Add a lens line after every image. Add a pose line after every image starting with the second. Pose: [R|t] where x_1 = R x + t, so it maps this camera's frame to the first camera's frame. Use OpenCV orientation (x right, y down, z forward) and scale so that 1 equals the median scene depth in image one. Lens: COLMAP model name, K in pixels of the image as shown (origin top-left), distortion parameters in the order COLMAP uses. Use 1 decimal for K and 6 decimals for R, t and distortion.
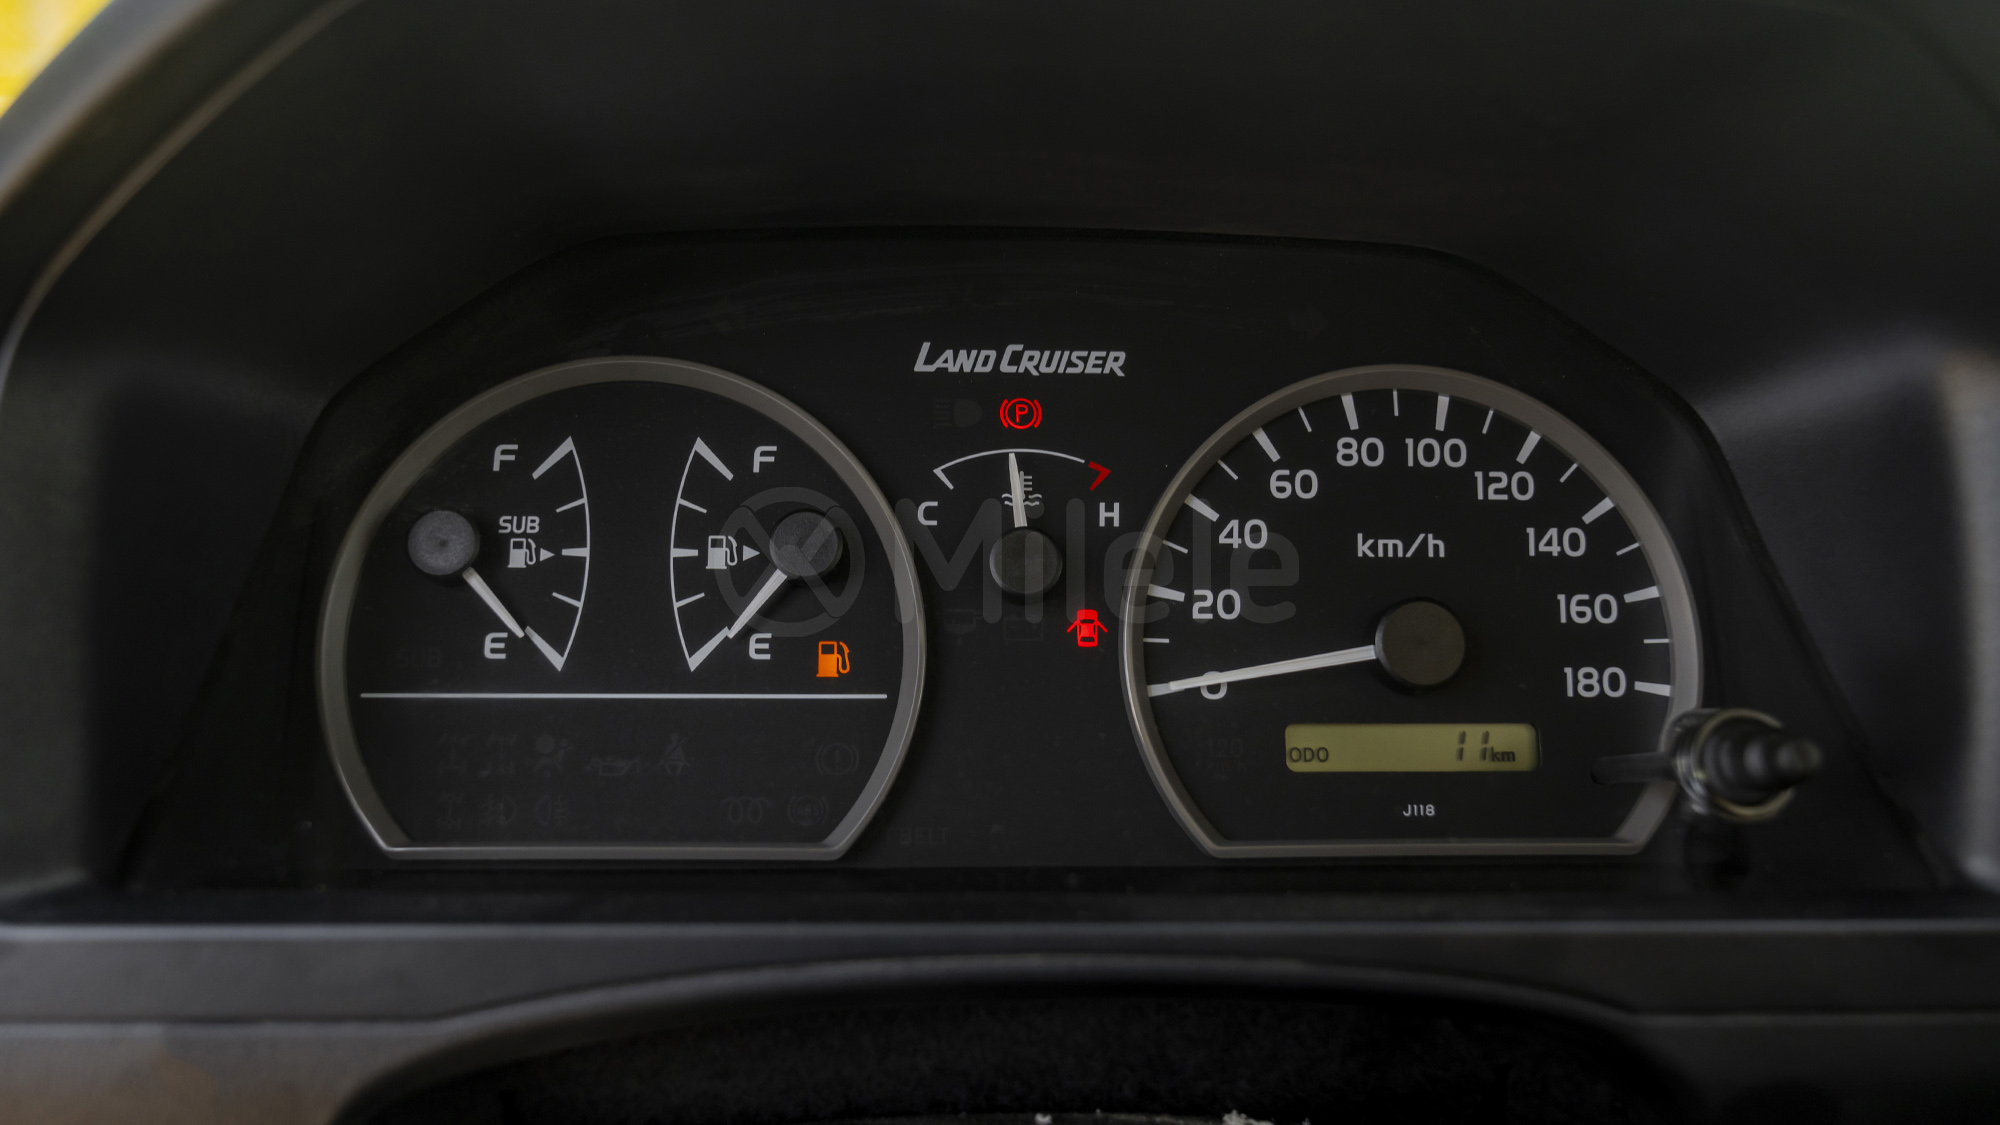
lens RADIAL K [[1379.6, 0, 1000.0], [0, 1379.6, 562.5], [0, 0, 1]] dist [-0.008116, 0.001134]
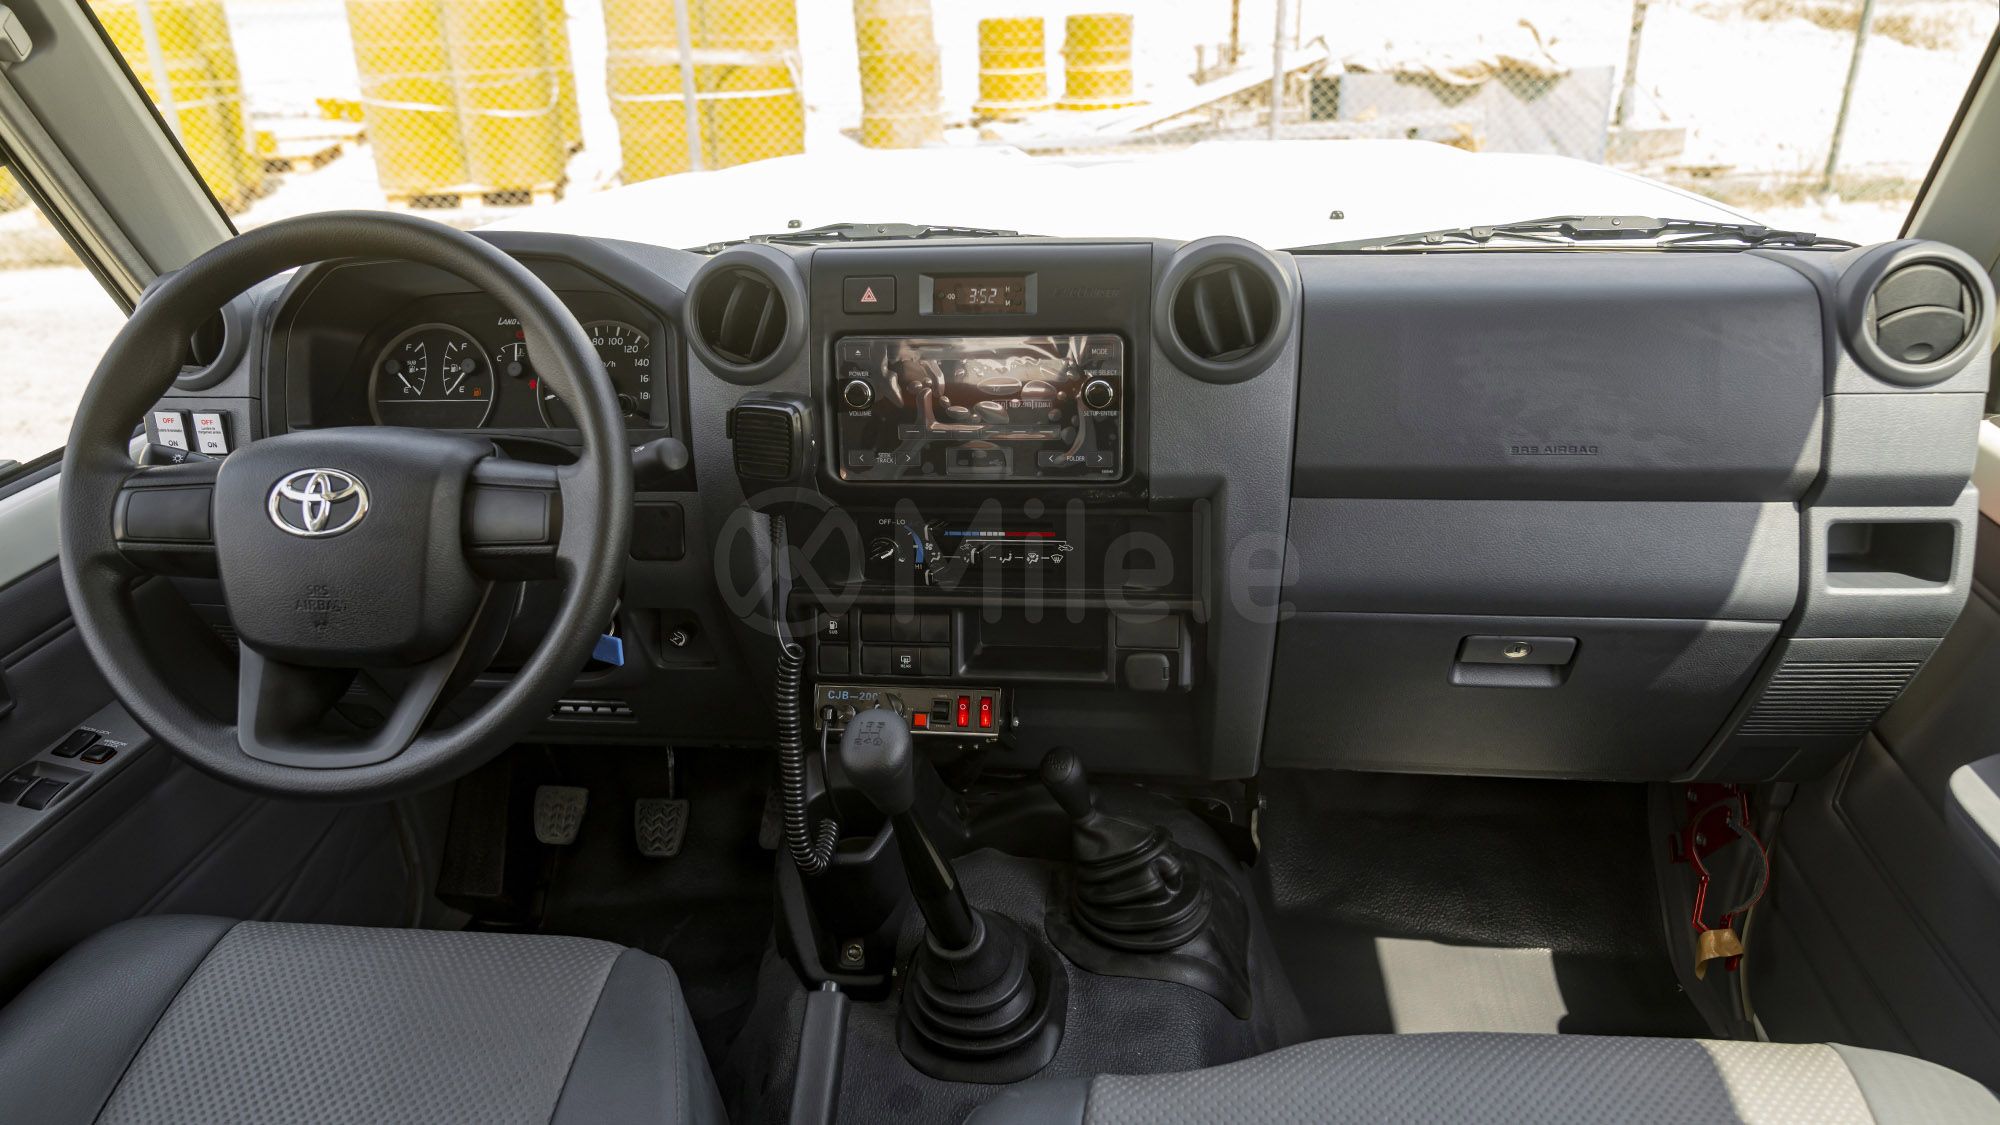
lens RADIAL K [[1357.6, 0, 1000.0], [0, 1357.6, 562.5], [0, 0, 1]] dist [-0.004065, 0.000355]
pose [[0.983339, 0.007065, -0.181642, 2.243217], [0.005740, 0.997539, 0.069875, 0.310962], [0.181689, -0.069754, 0.980879, -2.888711]]
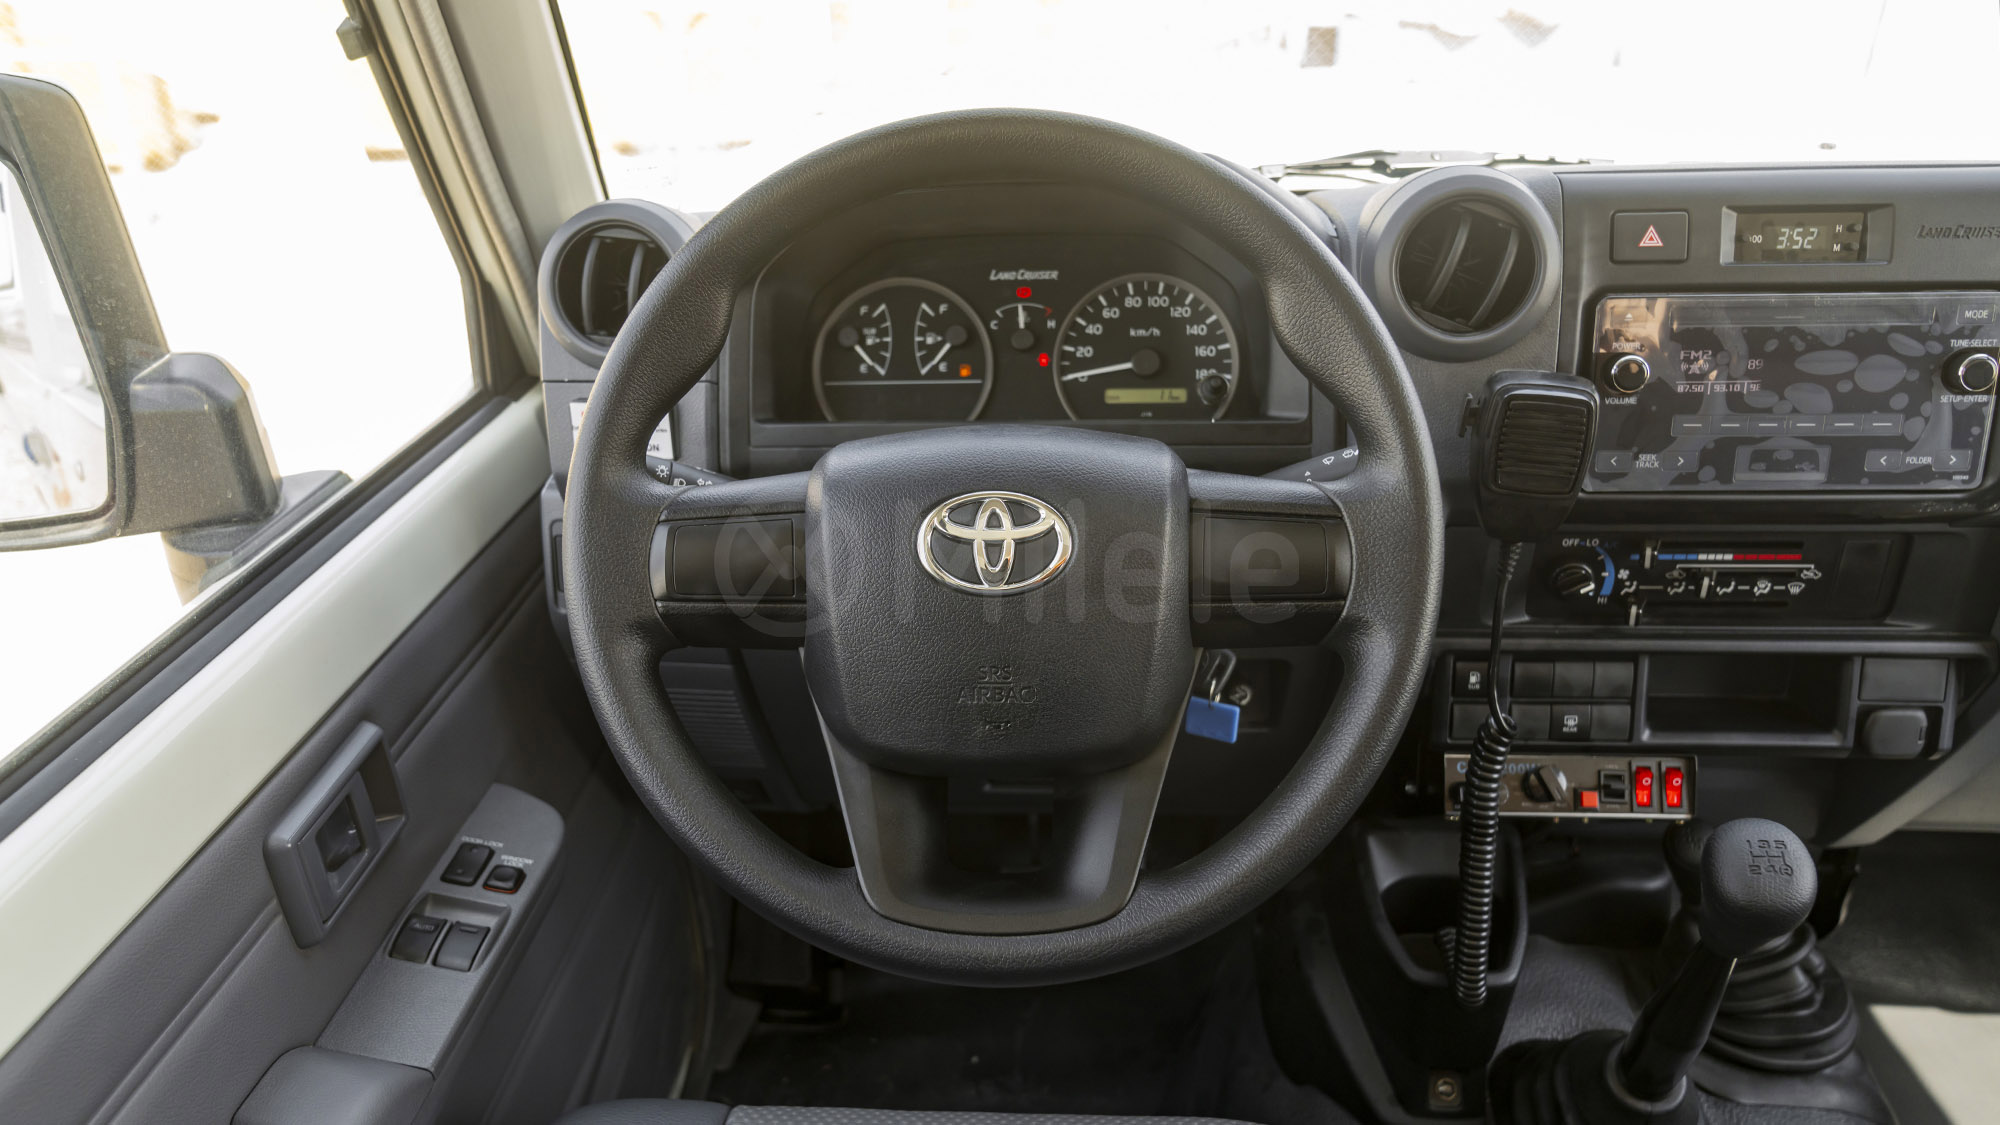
lens RADIAL K [[1379.6, 0, 1000.0], [0, 1379.6, 562.5], [0, 0, 1]] dist [-0.008116, 0.001134]
pose [[0.992366, -0.002330, -0.123306, 0.352860], [0.014303, 0.995249, 0.096305, 0.204328], [0.122495, -0.097333, 0.987685, -2.202516]]
